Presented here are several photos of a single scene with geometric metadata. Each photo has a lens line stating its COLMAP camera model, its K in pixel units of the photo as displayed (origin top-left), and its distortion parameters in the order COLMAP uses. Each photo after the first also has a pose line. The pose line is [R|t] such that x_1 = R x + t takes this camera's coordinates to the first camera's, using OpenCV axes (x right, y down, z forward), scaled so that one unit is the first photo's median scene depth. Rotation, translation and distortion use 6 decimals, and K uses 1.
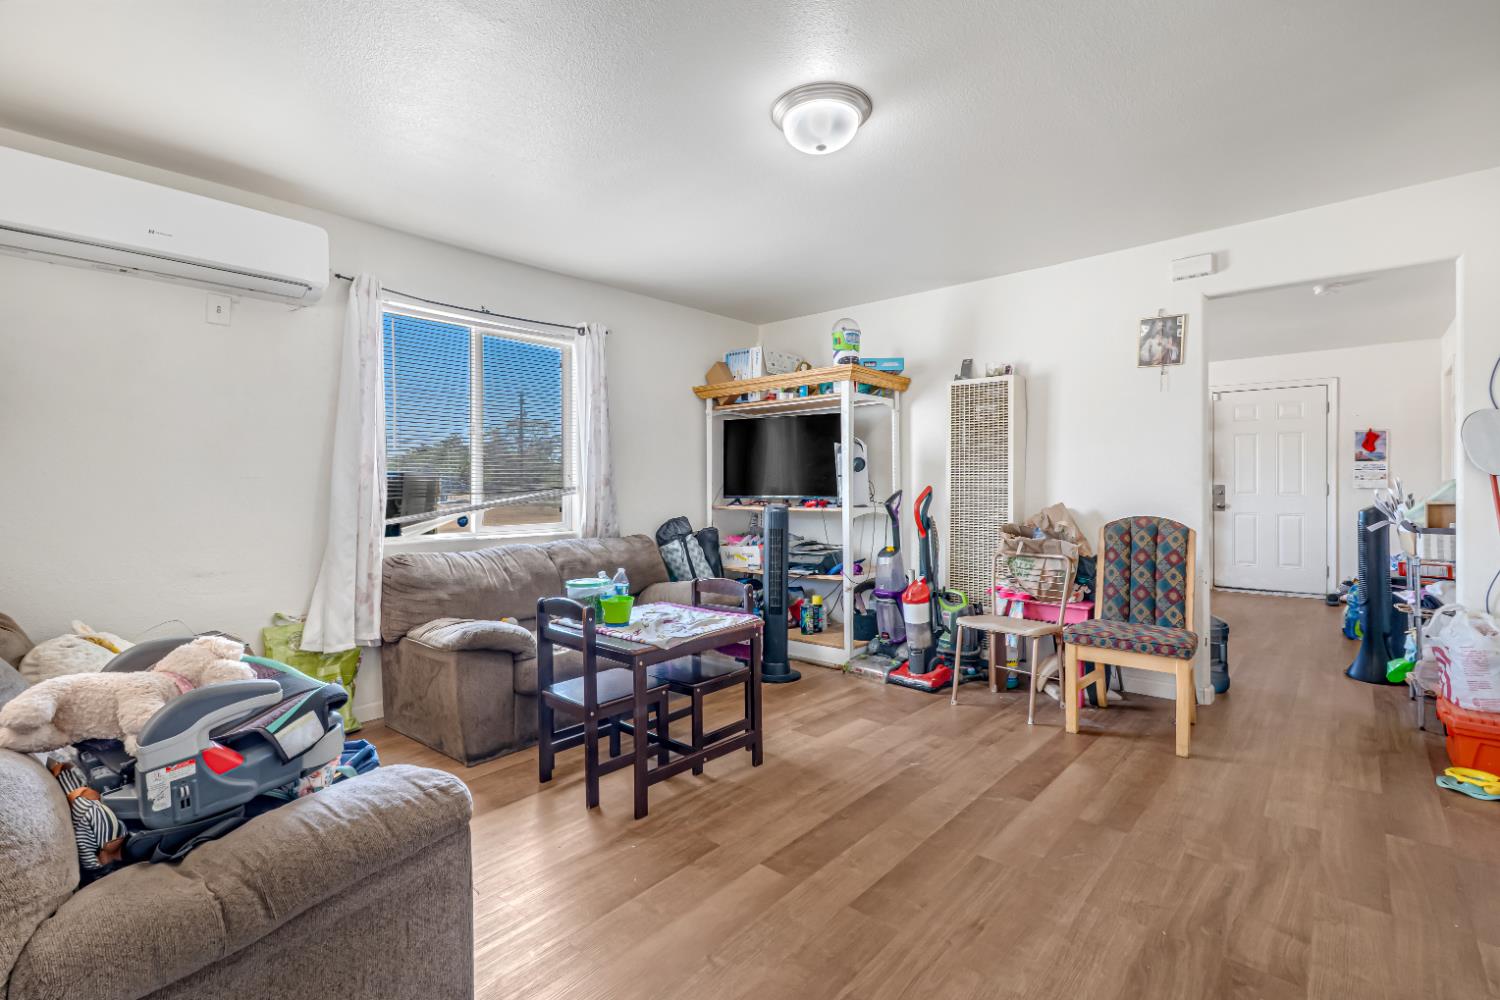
lens RADIAL K [[674.4, 0, 764.1], [0, 674.4, 493.5], [0, 0, 1]] dist [0.000272, 0.000171]
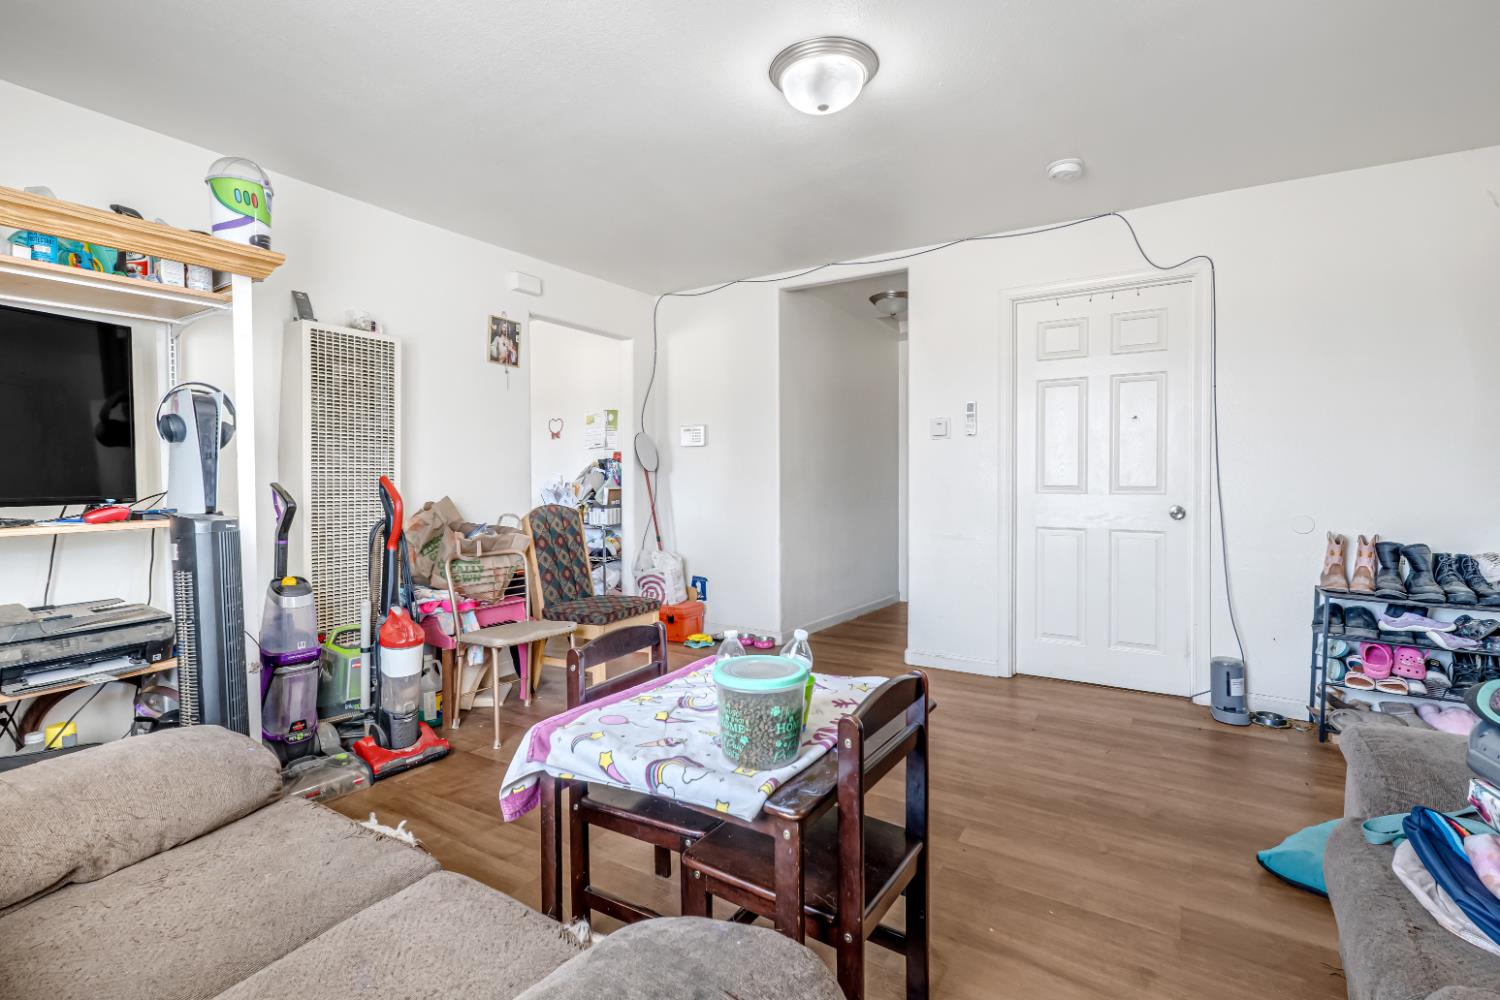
lens RADIAL K [[674.4, 0, 764.1], [0, 674.4, 493.5], [0, 0, 1]] dist [0.000272, 0.000171]
pose [[-0.160143, -0.021465, 0.986860, -0.535570], [0.015619, 0.999583, 0.024277, -0.005458], [-0.986970, 0.019301, -0.159741, 0.772277]]
